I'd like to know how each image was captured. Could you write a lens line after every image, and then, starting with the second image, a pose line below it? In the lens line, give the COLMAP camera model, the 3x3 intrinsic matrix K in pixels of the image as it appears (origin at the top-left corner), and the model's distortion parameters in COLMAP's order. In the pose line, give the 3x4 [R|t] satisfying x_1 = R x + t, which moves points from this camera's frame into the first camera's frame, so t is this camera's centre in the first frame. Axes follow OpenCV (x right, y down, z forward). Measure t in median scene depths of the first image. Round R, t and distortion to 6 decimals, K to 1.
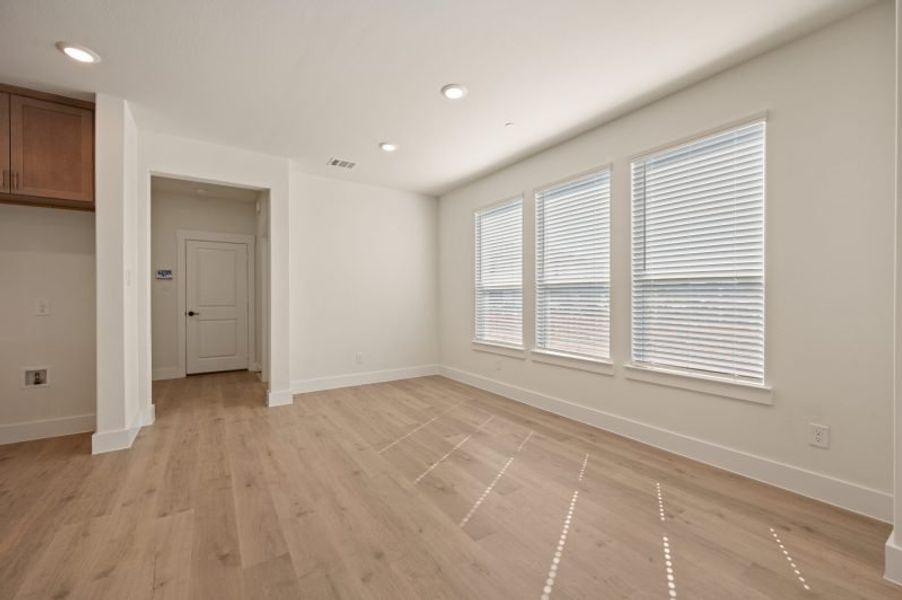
lens RADIAL K [[359.8, 0, 445.5], [0, 359.8, 299.4], [0, 0, 1]] dist [-0.001206, 0.000949]
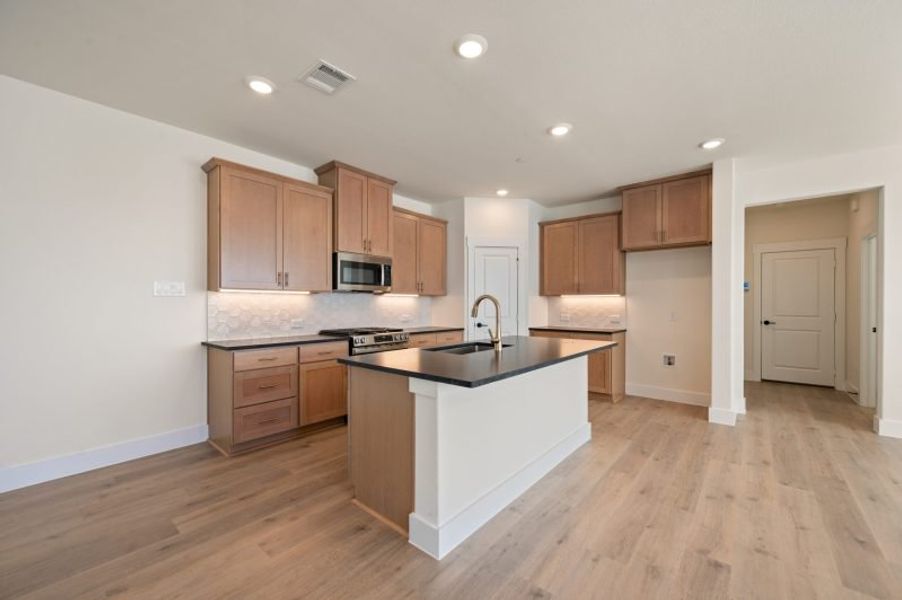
lens RADIAL K [[359.8, 0, 458.4], [0, 359.8, 303.7], [0, 0, 1]] dist [-0.001206, 0.000949]
pose [[0.295544, 0.004463, -0.955319, 0.060128], [-0.006507, 0.999975, 0.002659, -0.023720], [0.955307, 0.005430, 0.295566, -0.331134]]
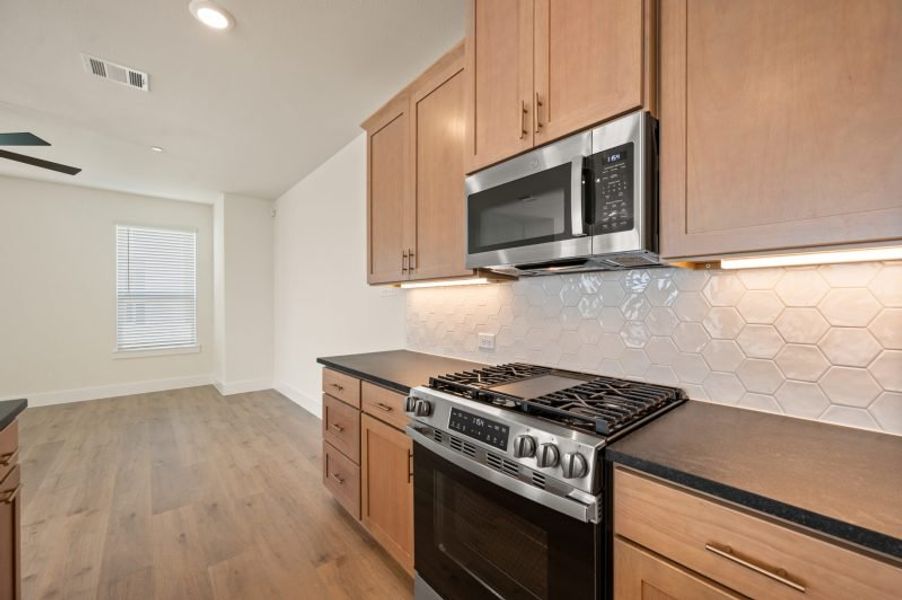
lens RADIAL K [[359.8, 0, 459.9], [0, 359.8, 303.4], [0, 0, 1]] dist [-0.001206, 0.000949]
pose [[-0.990290, 0.013816, -0.138328, -1.277504], [0.012287, 0.999854, 0.011905, -0.025403], [0.138472, 0.010089, -0.990315, 0.190761]]
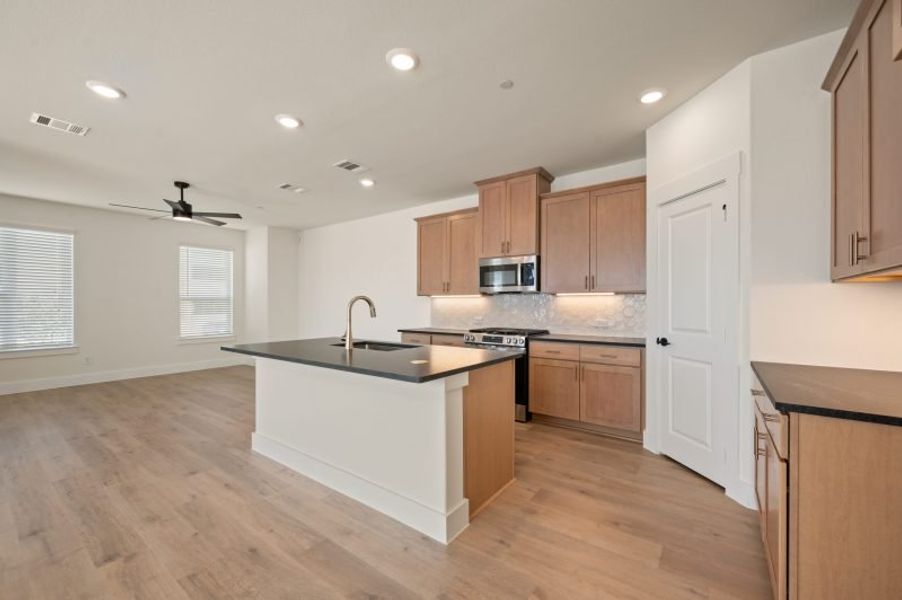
lens RADIAL K [[359.8, 0, 457.1], [0, 359.8, 304.7], [0, 0, 1]] dist [-0.001206, 0.000949]
pose [[-0.933358, 0.002781, -0.358937, -0.721637], [0.001609, 0.999992, 0.003564, -0.023162], [0.358945, 0.002749, -0.933355, 1.052704]]
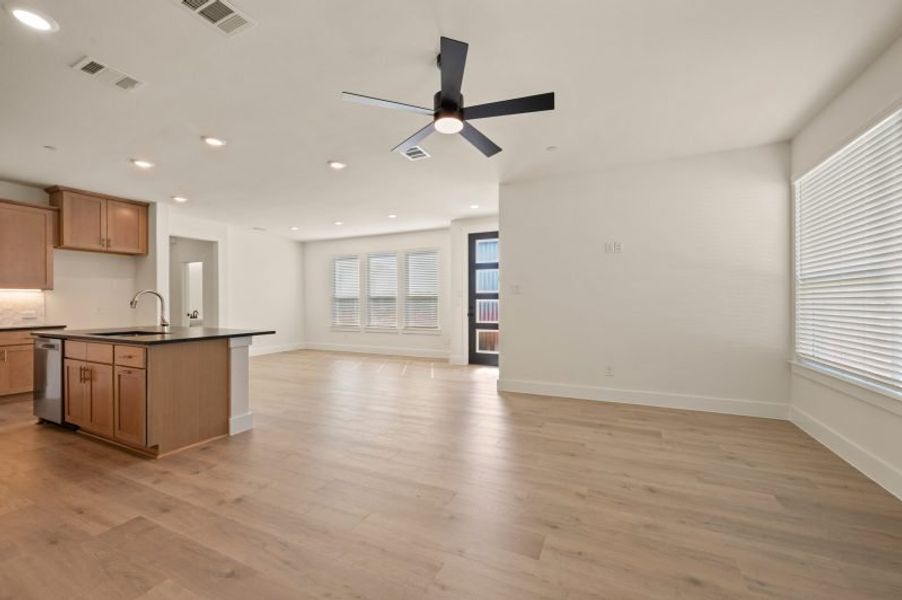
lens RADIAL K [[359.8, 0, 452.9], [0, 359.8, 305.5], [0, 0, 1]] dist [-0.001206, 0.000949]
pose [[0.857282, -0.006034, 0.514812, -0.577687], [0.003953, 0.999979, 0.005137, 0.005249], [-0.514832, -0.002369, 0.857288, -1.544777]]
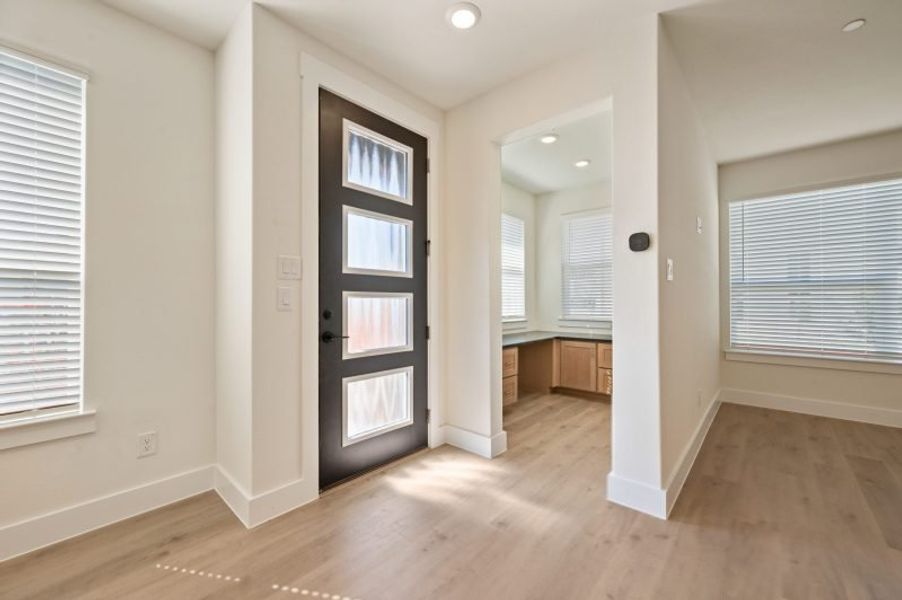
lens RADIAL K [[359.8, 0, 456.8], [0, 359.8, 300.2], [0, 0, 1]] dist [-0.001206, 0.000949]
pose [[-0.269946, 0.009319, 0.962830, -0.084195], [0.003617, 0.999956, -0.008664, 0.004492], [-0.962869, 0.001144, -0.269968, 0.338142]]
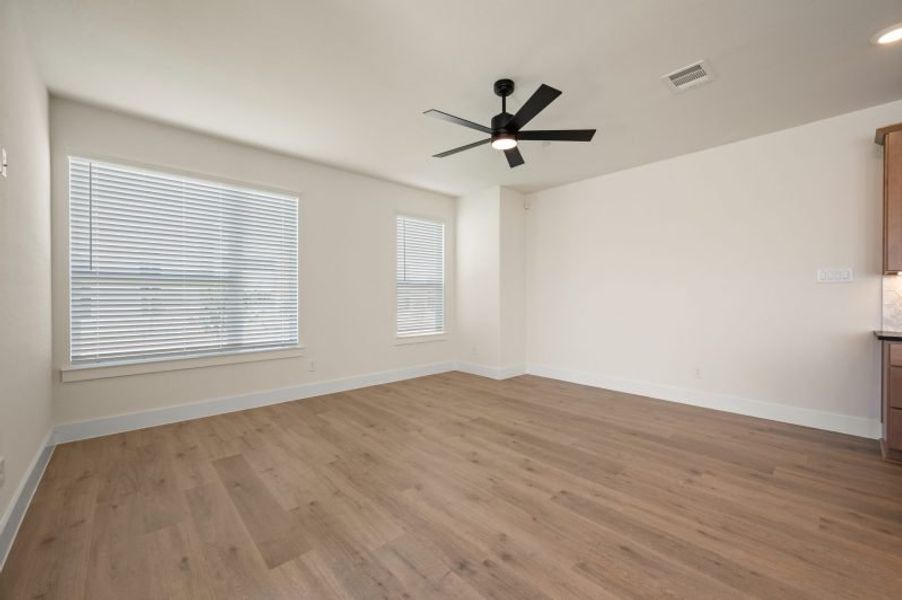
lens RADIAL K [[359.8, 0, 452.9], [0, 359.8, 298.7], [0, 0, 1]] dist [-0.001206, 0.000949]
pose [[-0.986155, 0.004497, -0.165767, 0.120527], [0.003061, 0.999956, 0.008914, -0.001648], [0.165800, 0.008283, -0.986125, 0.061979]]
